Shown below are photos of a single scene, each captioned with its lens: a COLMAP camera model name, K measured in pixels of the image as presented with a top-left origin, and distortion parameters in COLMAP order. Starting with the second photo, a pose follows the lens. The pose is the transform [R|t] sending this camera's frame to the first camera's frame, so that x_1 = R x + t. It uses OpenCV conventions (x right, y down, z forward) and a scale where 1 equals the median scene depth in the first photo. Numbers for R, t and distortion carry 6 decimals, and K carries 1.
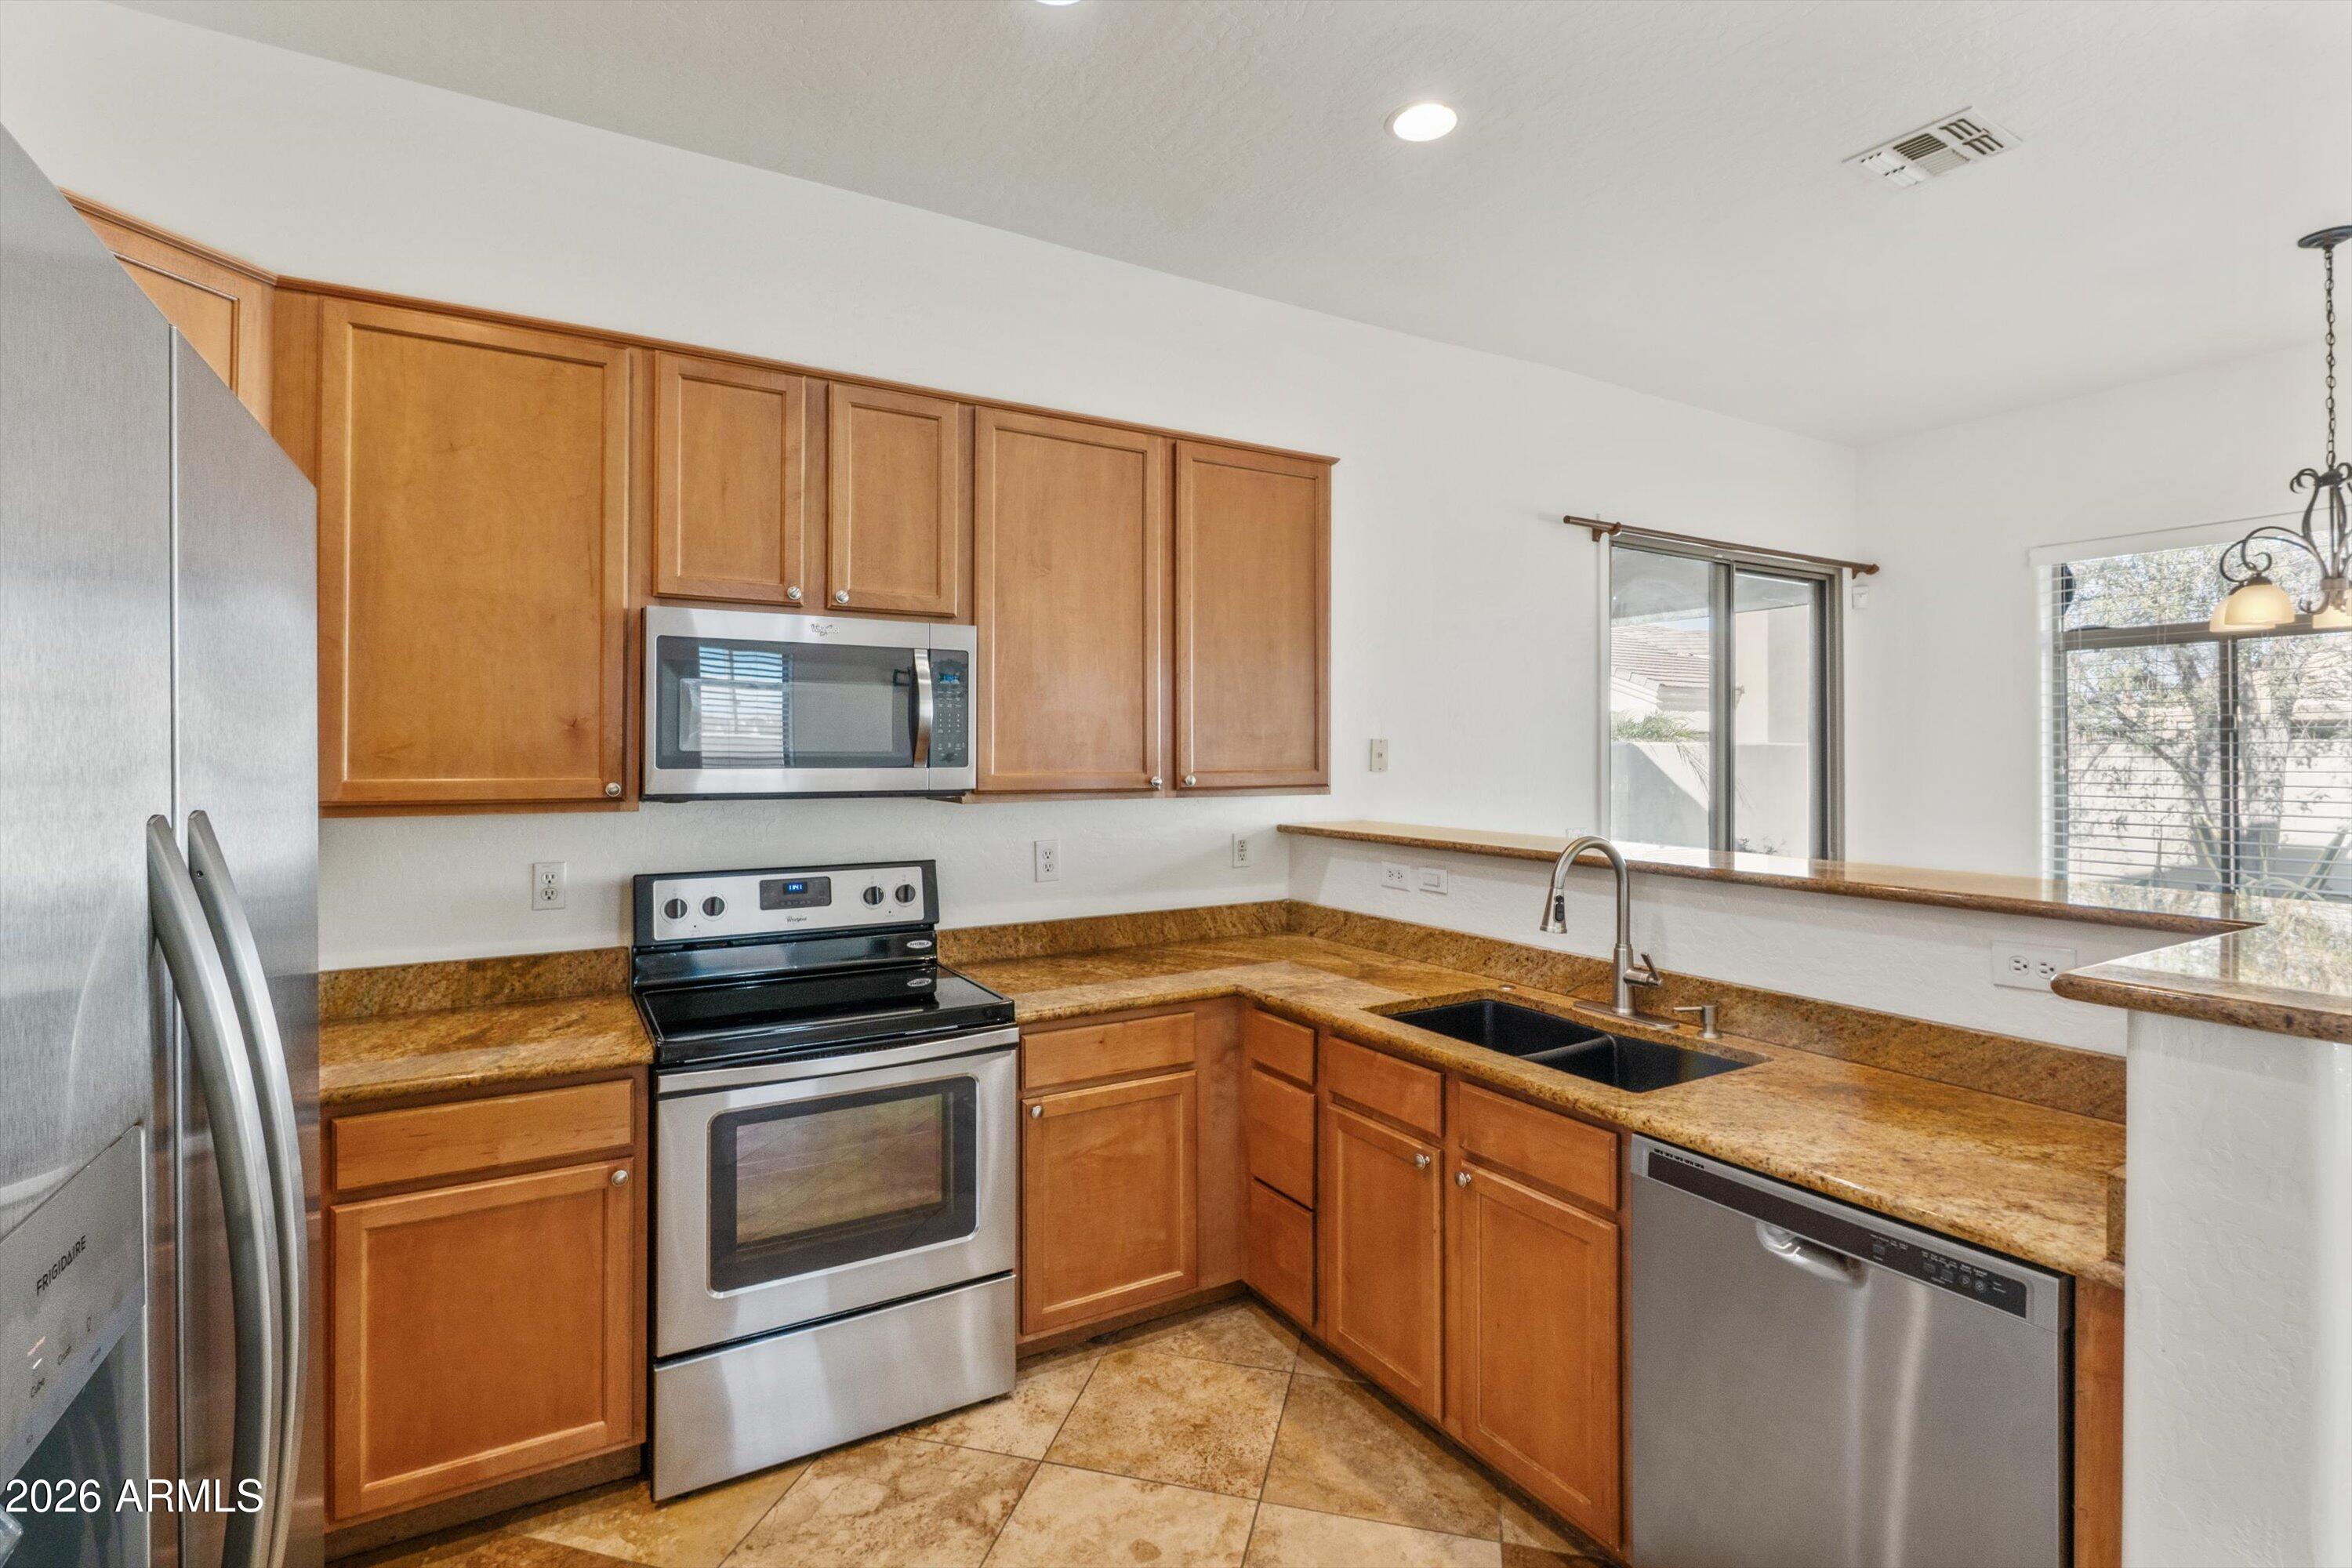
lens RADIAL K [[1106.9, 0, 1154.9], [0, 1106.9, 742.3], [0, 0, 1]] dist [-0.003836, 0.000608]
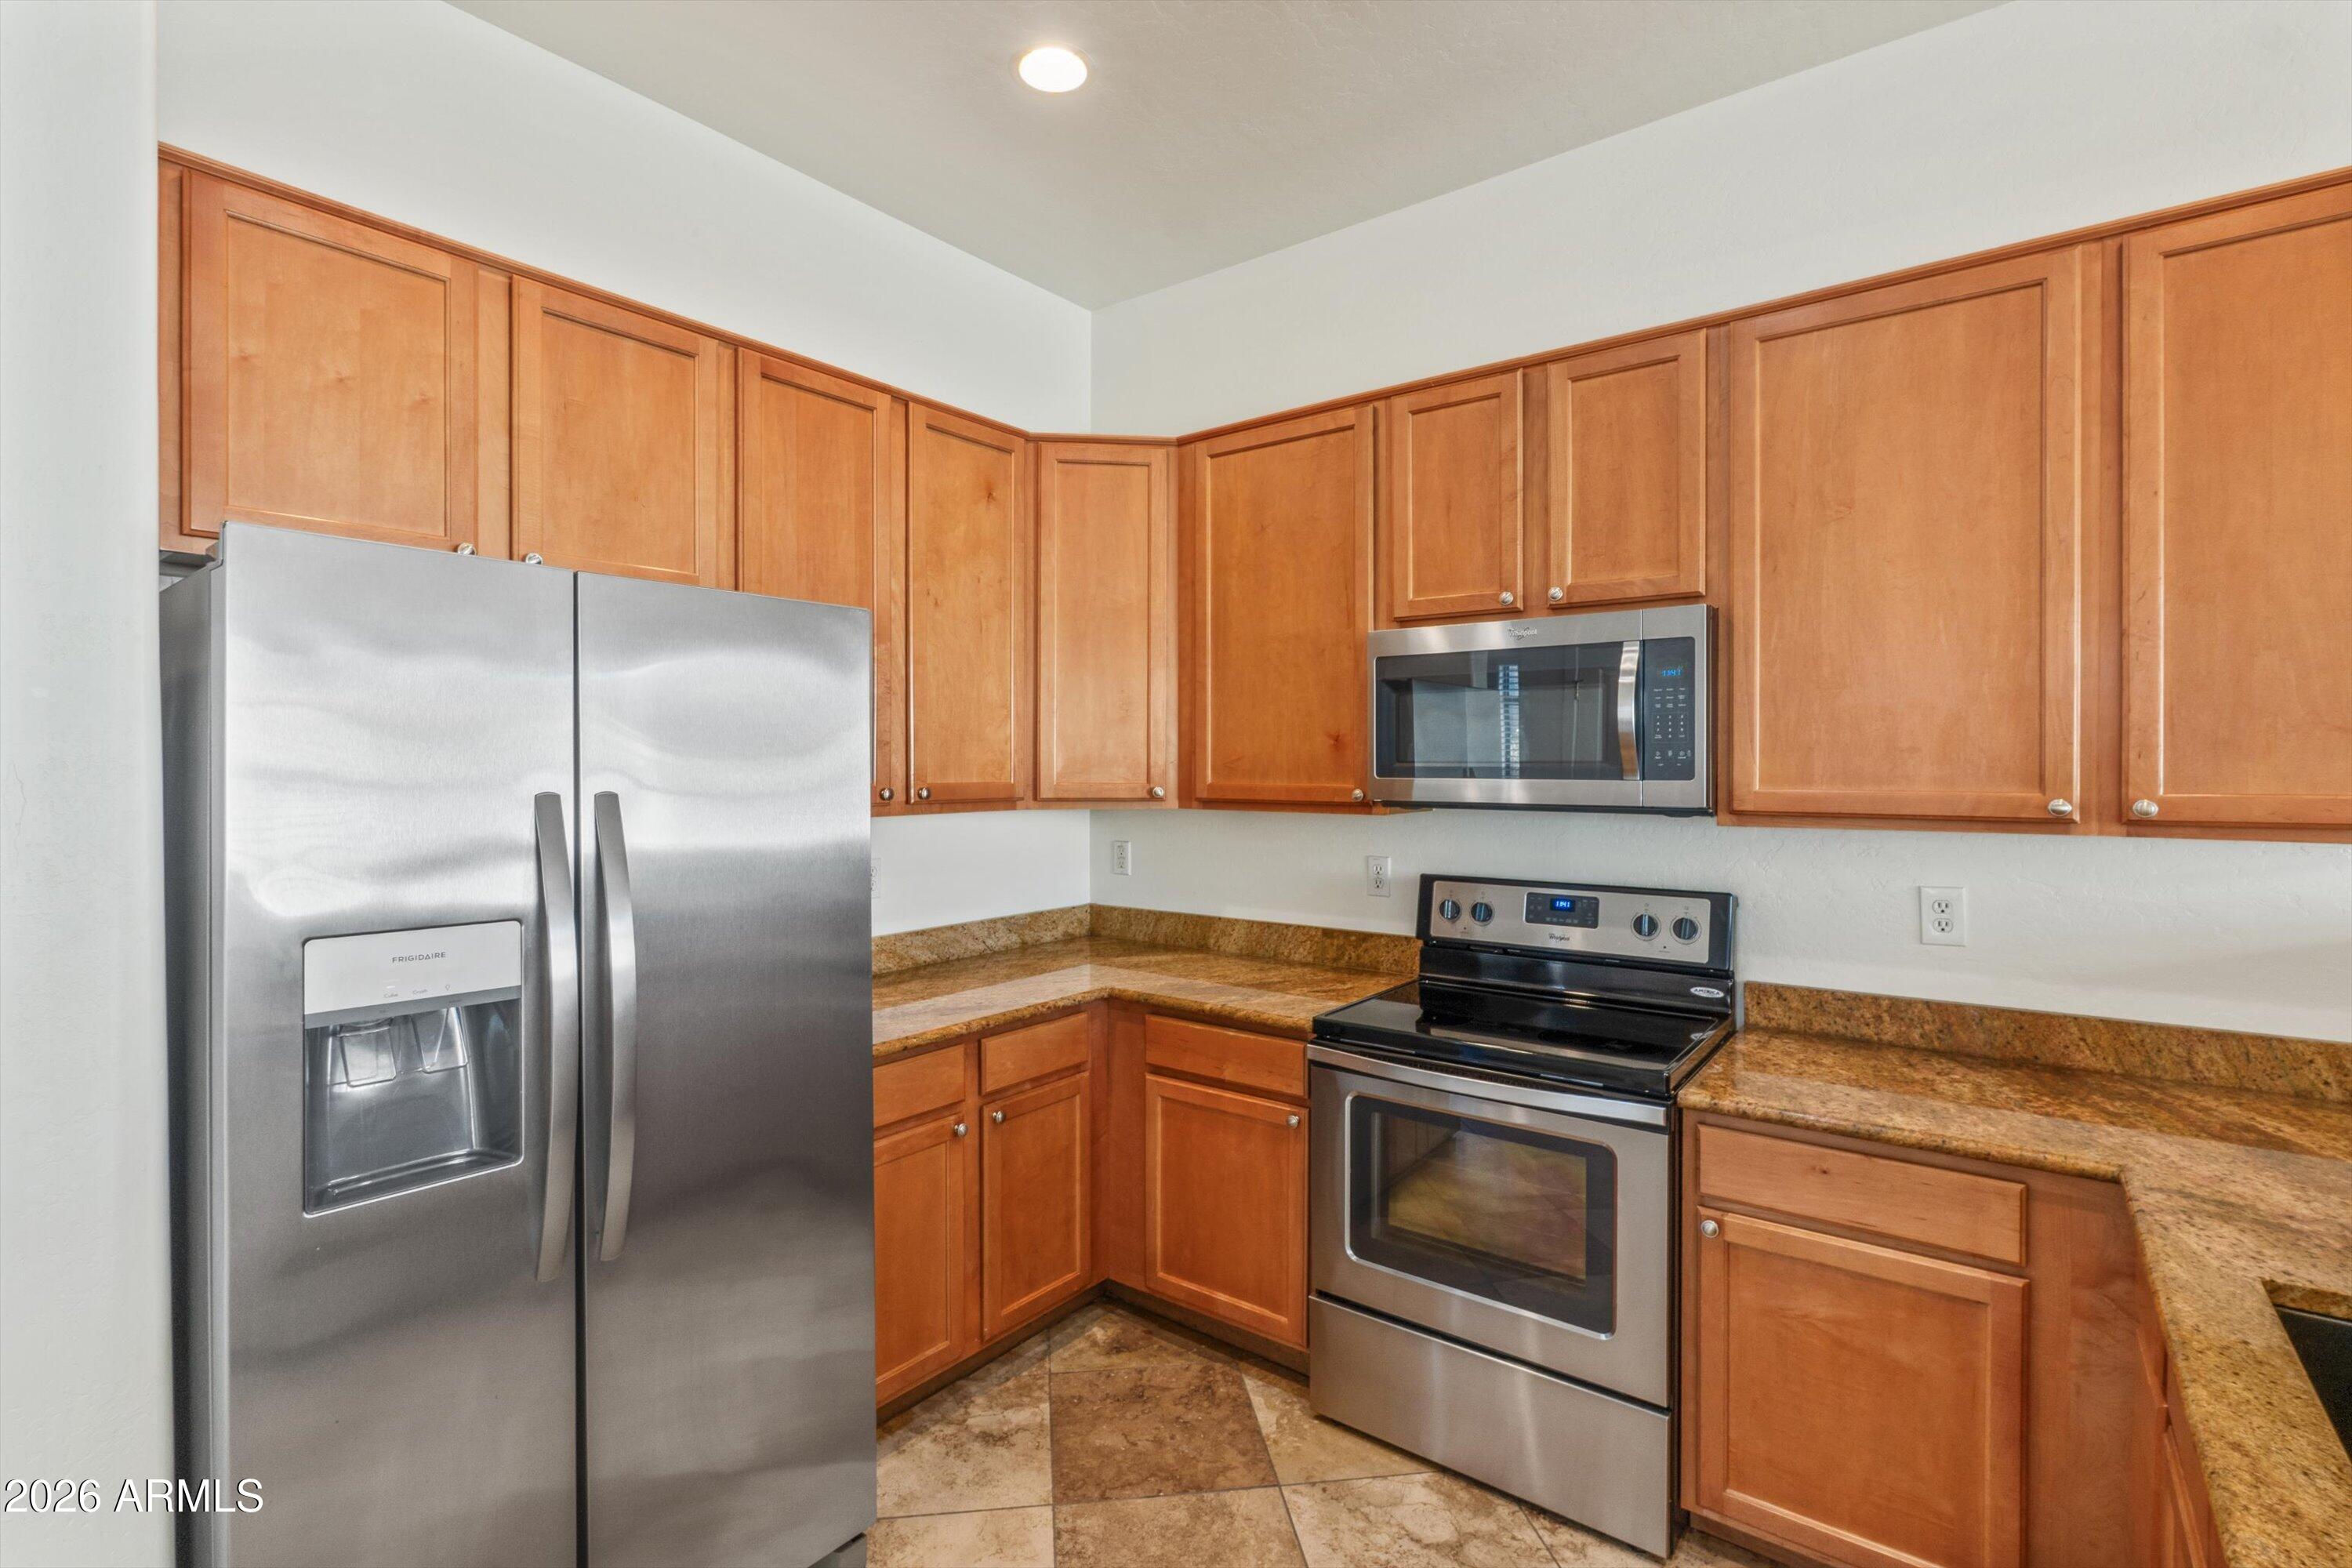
lens RADIAL K [[1087.4, 0, 1172.4], [0, 1087.4, 771.0], [0, 0, 1]] dist [-0.002994, 0.000320]
pose [[0.373001, 0.005743, -0.927813, 0.436806], [0.011112, 0.999881, 0.010656, 0.003169], [0.927764, -0.014285, 0.372893, 0.359736]]
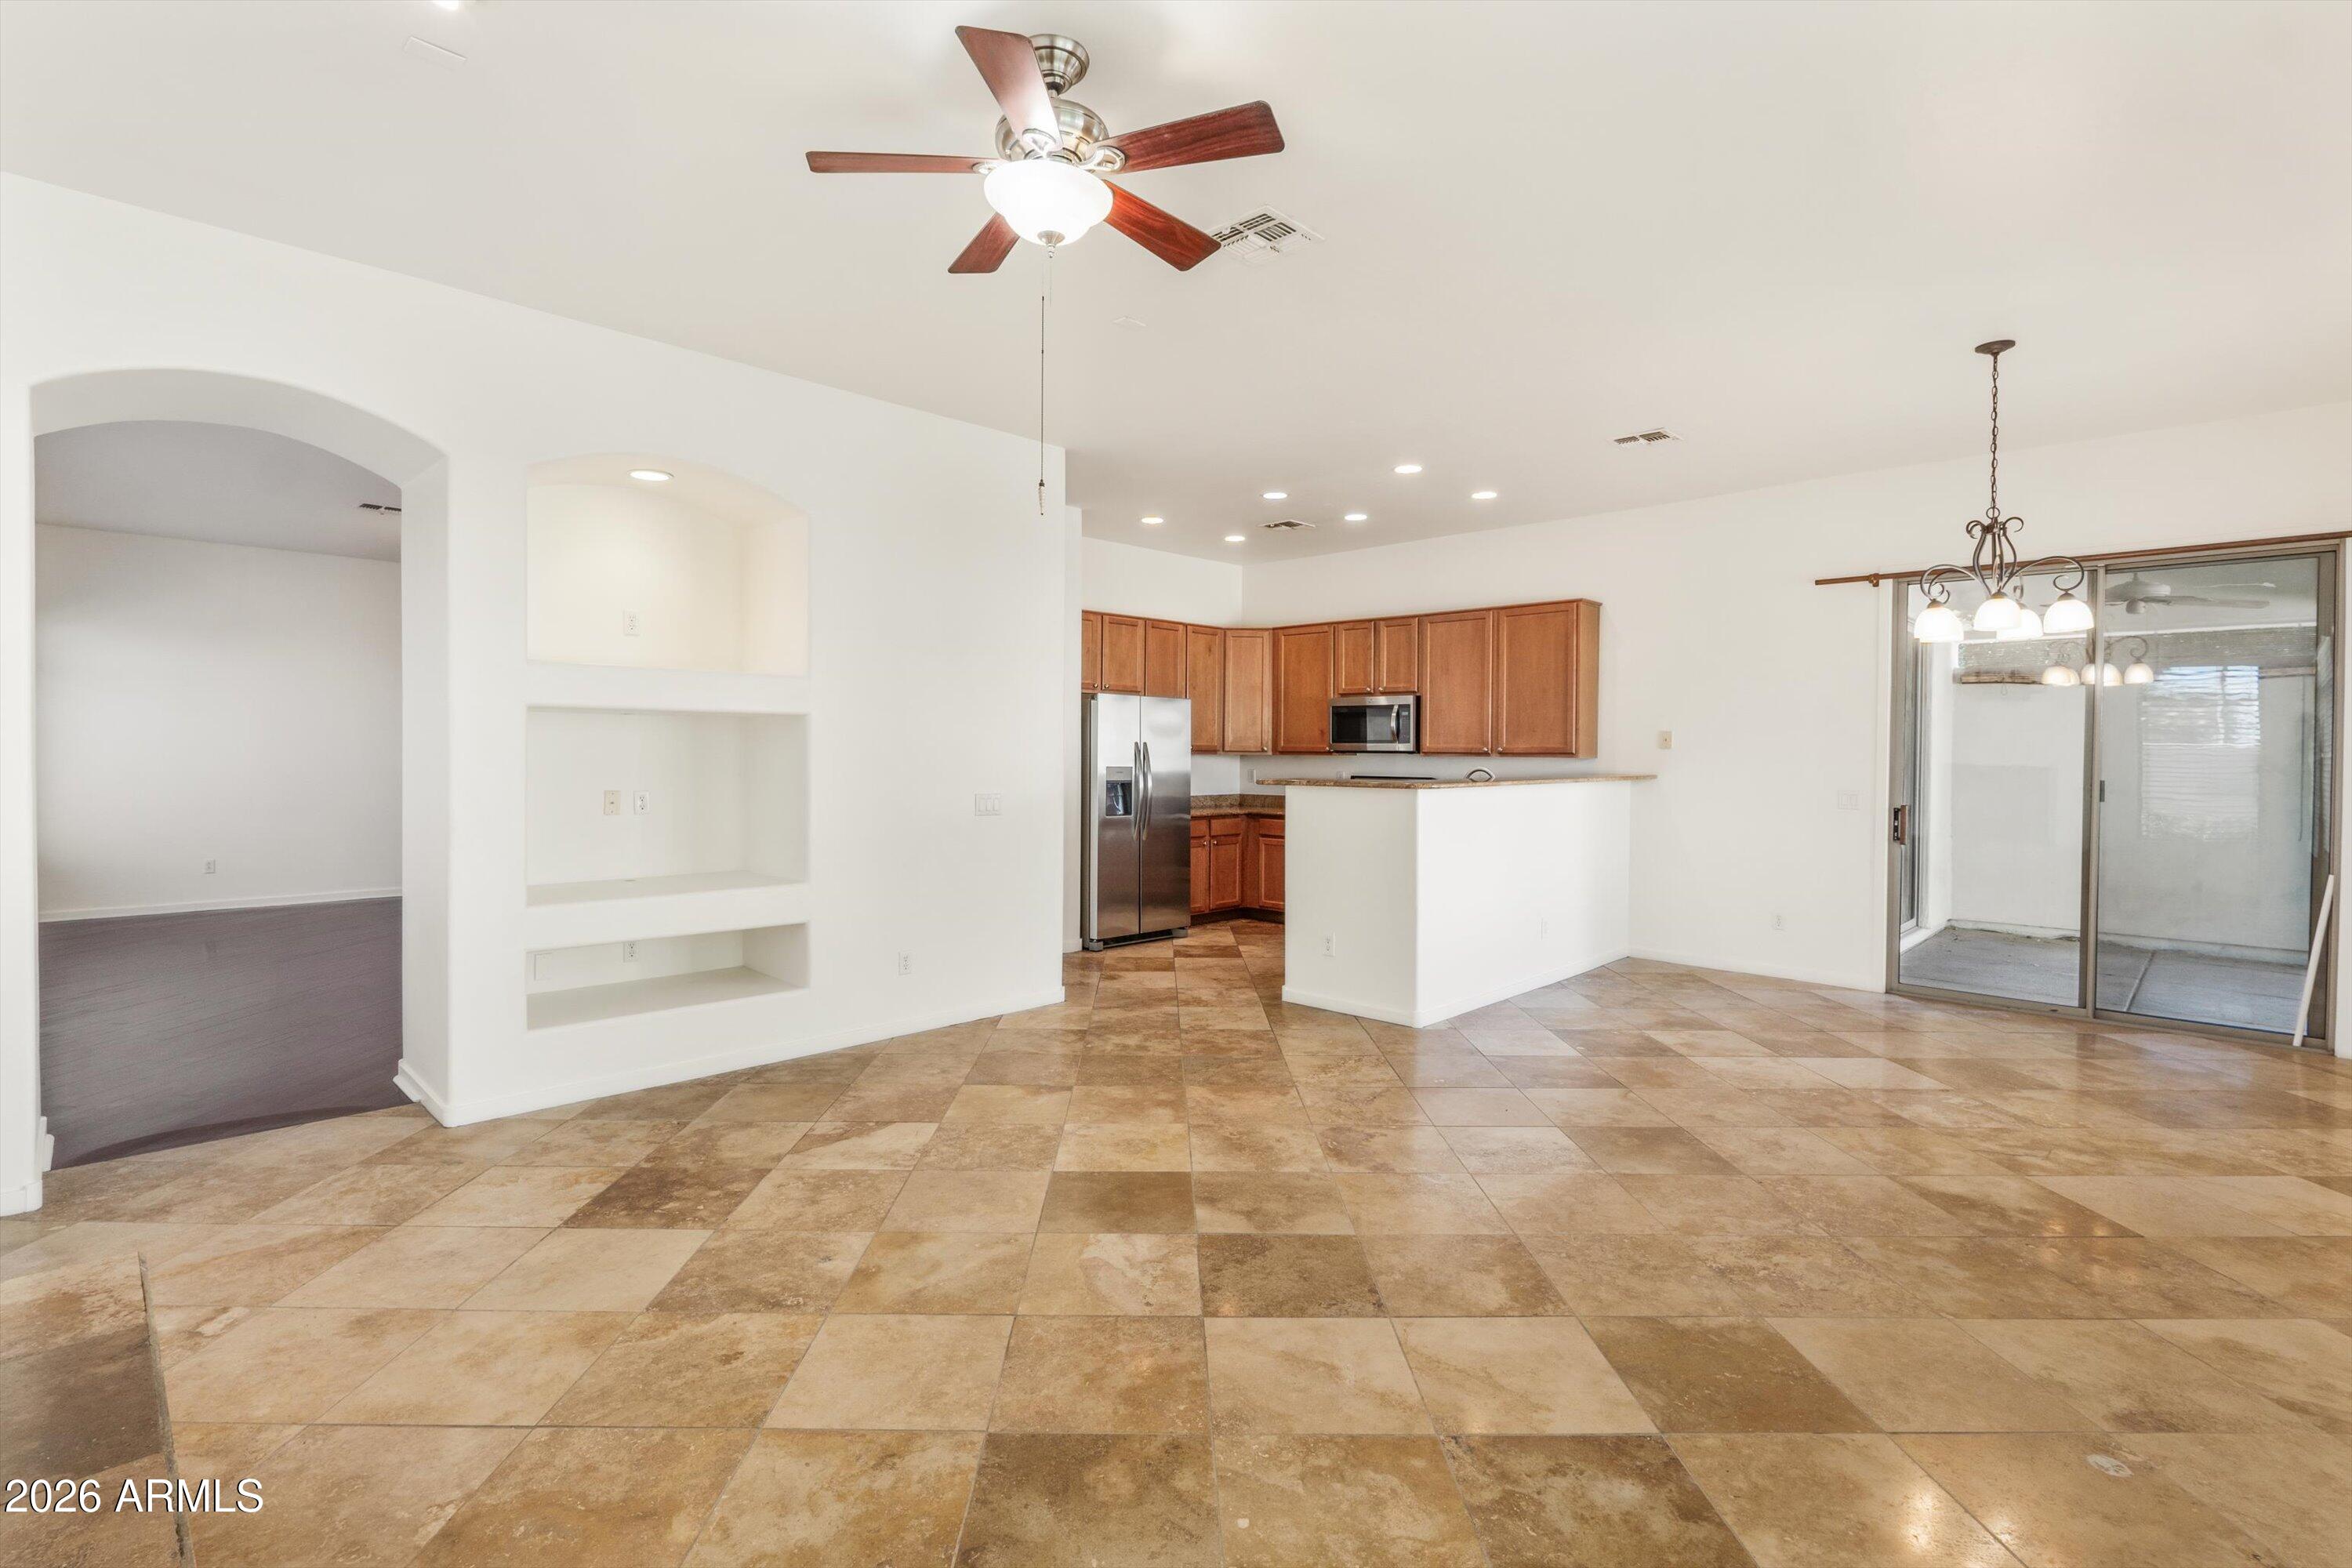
lens RADIAL K [[1096.1, 0, 1168.9], [0, 1096.1, 768.9], [0, 0, 1]] dist [-0.003506, -0.000568]
pose [[0.262676, 0.015973, -0.964752, 2.549417], [0.003381, 0.999842, 0.017475, 0.038715], [0.964878, -0.007853, 0.262581, -0.398918]]
